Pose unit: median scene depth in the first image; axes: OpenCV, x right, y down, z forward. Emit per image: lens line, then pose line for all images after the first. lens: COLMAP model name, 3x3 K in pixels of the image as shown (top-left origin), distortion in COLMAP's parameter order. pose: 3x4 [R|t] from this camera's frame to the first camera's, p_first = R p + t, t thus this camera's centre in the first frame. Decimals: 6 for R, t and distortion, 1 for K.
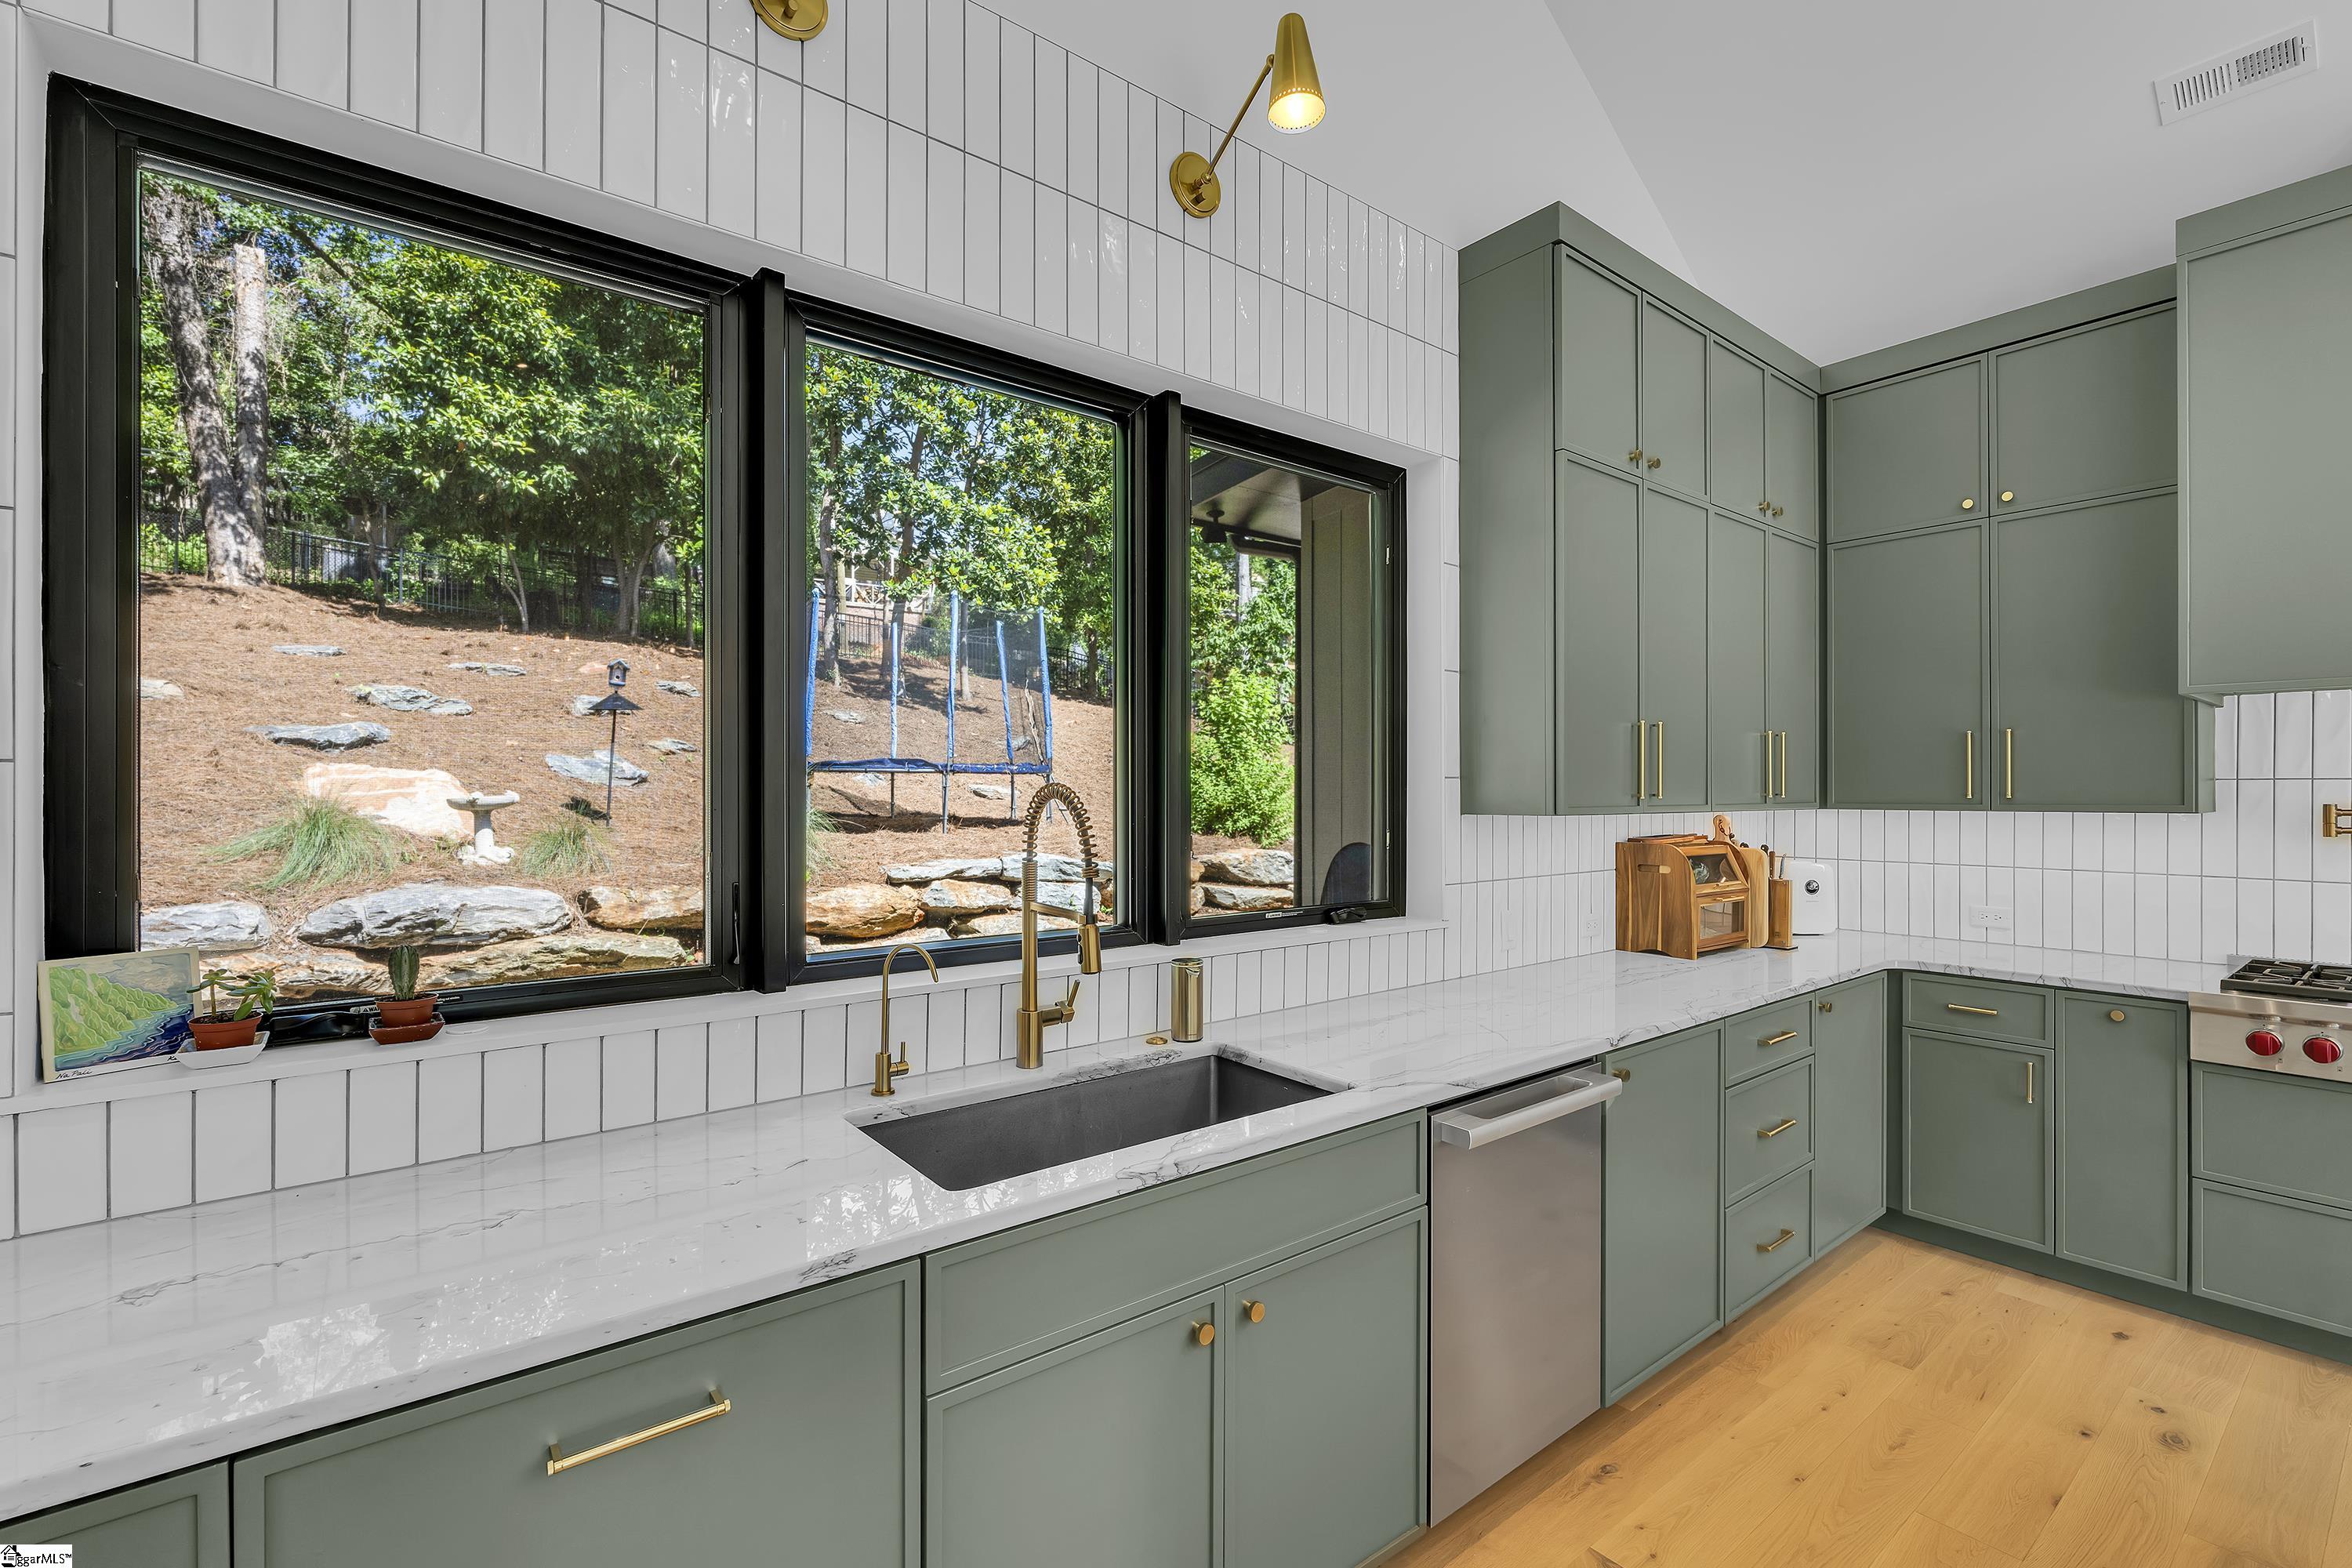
lens RADIAL K [[1032.1, 0, 1171.6], [0, 1032.1, 789.6], [0, 0, 1]] dist [-0.004787, 0.001108]
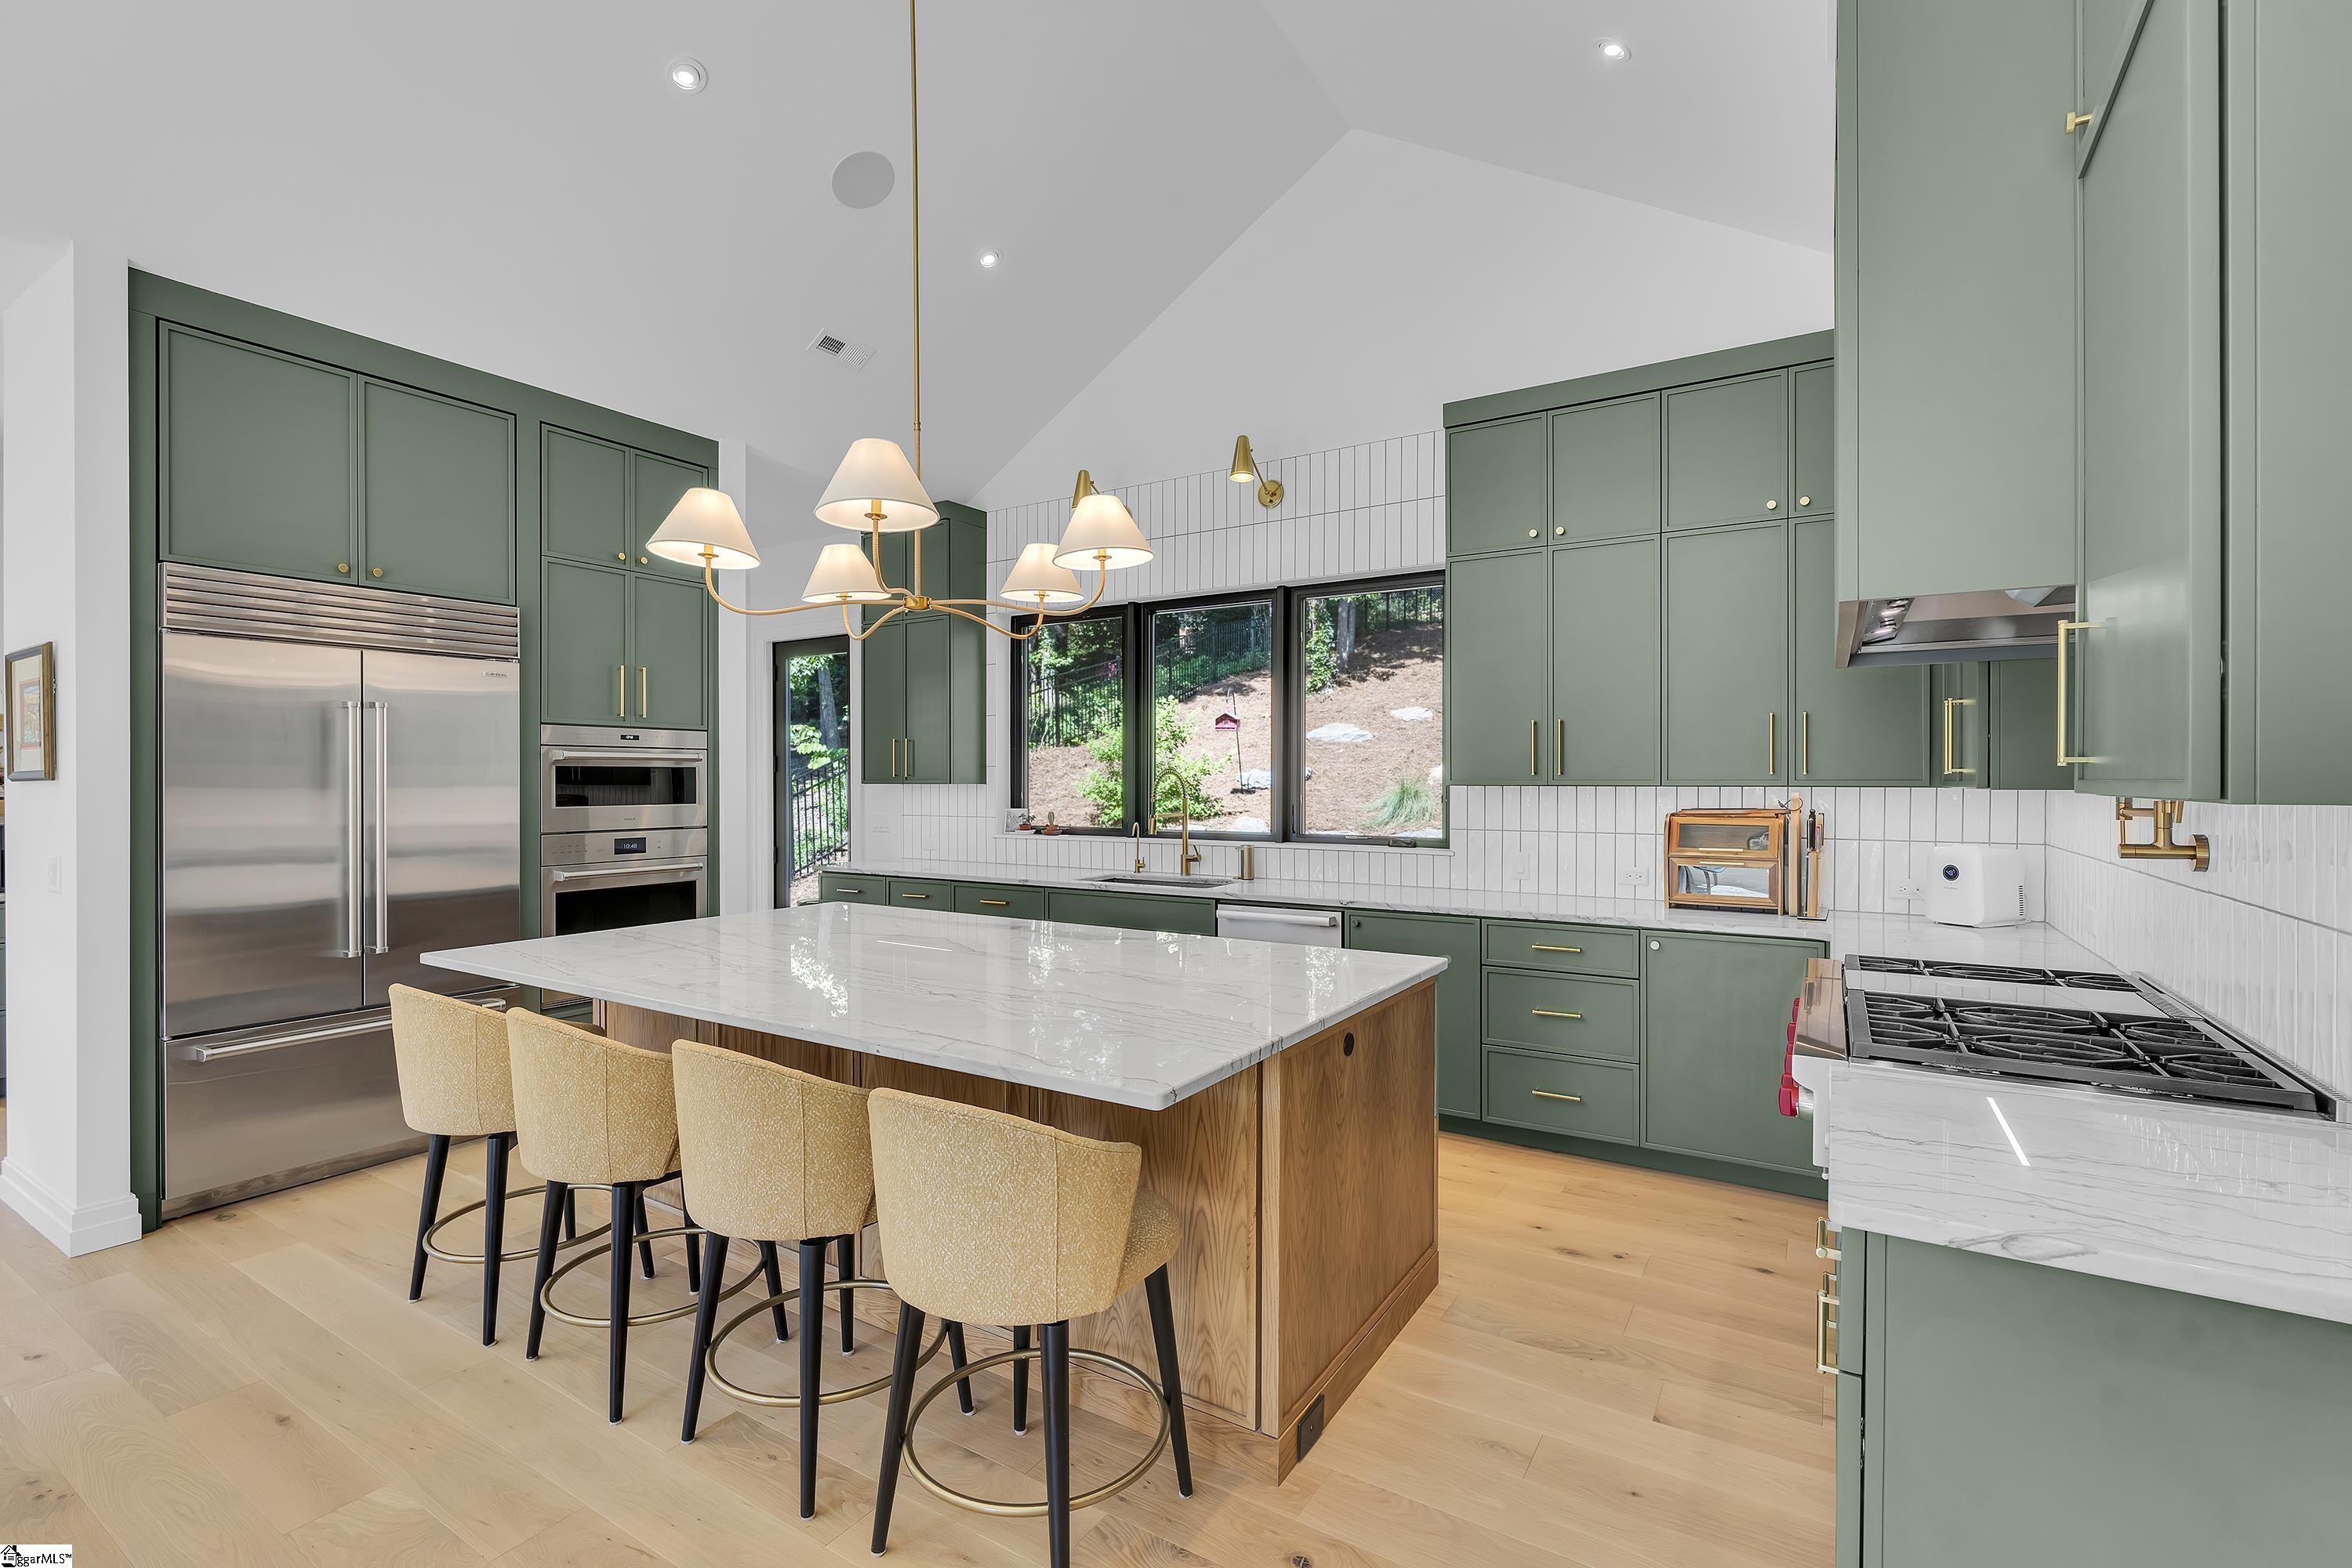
lens RADIAL K [[1032.1, 0, 1194.3], [0, 1032.1, 791.8], [0, 0, 1]] dist [-0.004787, 0.001108]
pose [[0.342725, 0.010811, -0.939374, 1.410793], [0.003336, 0.999913, 0.012724, 0.010955], [0.939430, -0.007495, 0.342659, 0.061322]]
